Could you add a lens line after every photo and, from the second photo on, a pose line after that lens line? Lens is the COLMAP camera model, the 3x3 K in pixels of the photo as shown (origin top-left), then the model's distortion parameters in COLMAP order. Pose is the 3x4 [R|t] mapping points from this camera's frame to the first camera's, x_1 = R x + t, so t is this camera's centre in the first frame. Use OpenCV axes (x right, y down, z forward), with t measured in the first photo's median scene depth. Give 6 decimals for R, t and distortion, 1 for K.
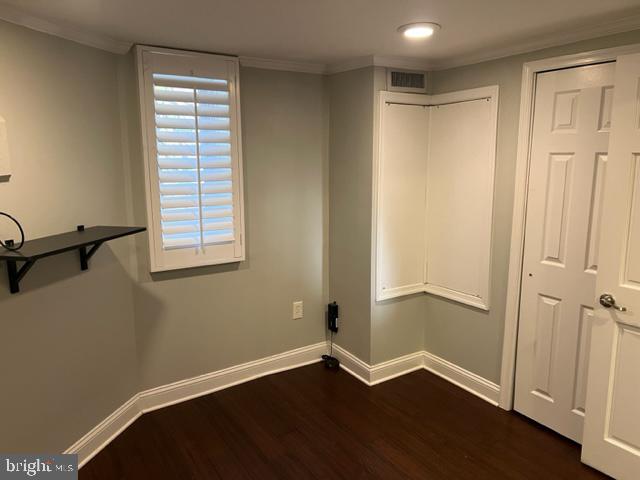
lens RADIAL K [[483.2, 0, 320.0], [0, 483.2, 240.0], [0, 0, 1]] dist [0.007463, -0.088069]
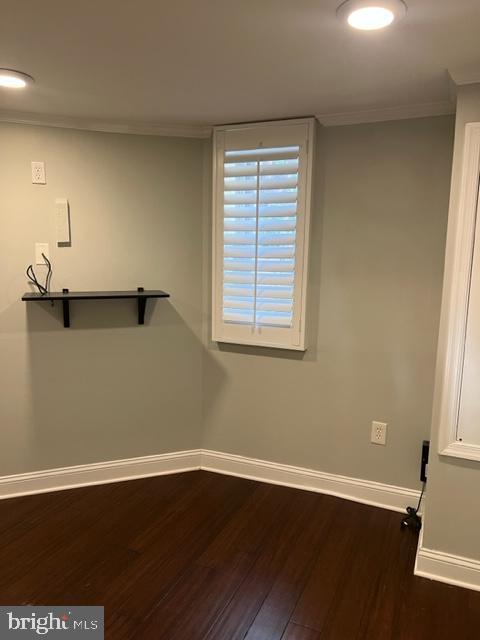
lens RADIAL K [[483.2, 0, 240.0], [0, 483.2, 320.0], [0, 0, 1]] dist [0.007463, -0.088069]
pose [[0.514308, 0.138615, -0.846329, 0.548000], [-0.156487, 0.985452, 0.066305, -0.055881], [0.843208, 0.098338, 0.528517, 0.464262]]
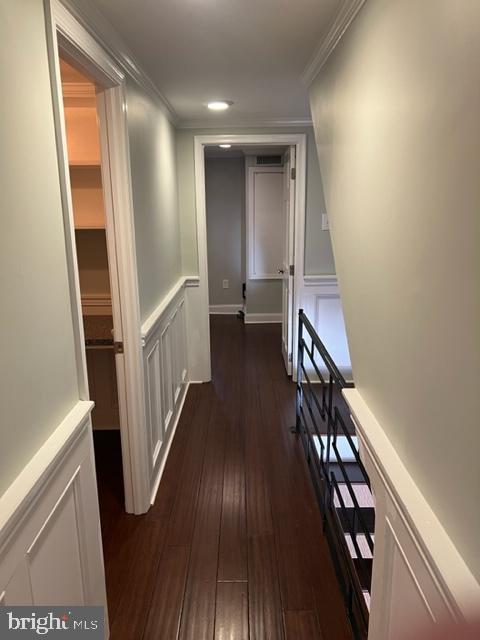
lens RADIAL K [[483.2, 0, 240.0], [0, 483.2, 320.0], [0, 0, 1]] dist [0.007463, -0.088069]
pose [[0.813583, 0.124828, -0.567891, 1.302536], [-0.088698, 0.991897, 0.090956, 0.126853], [0.574644, -0.023629, 0.818062, -0.629800]]
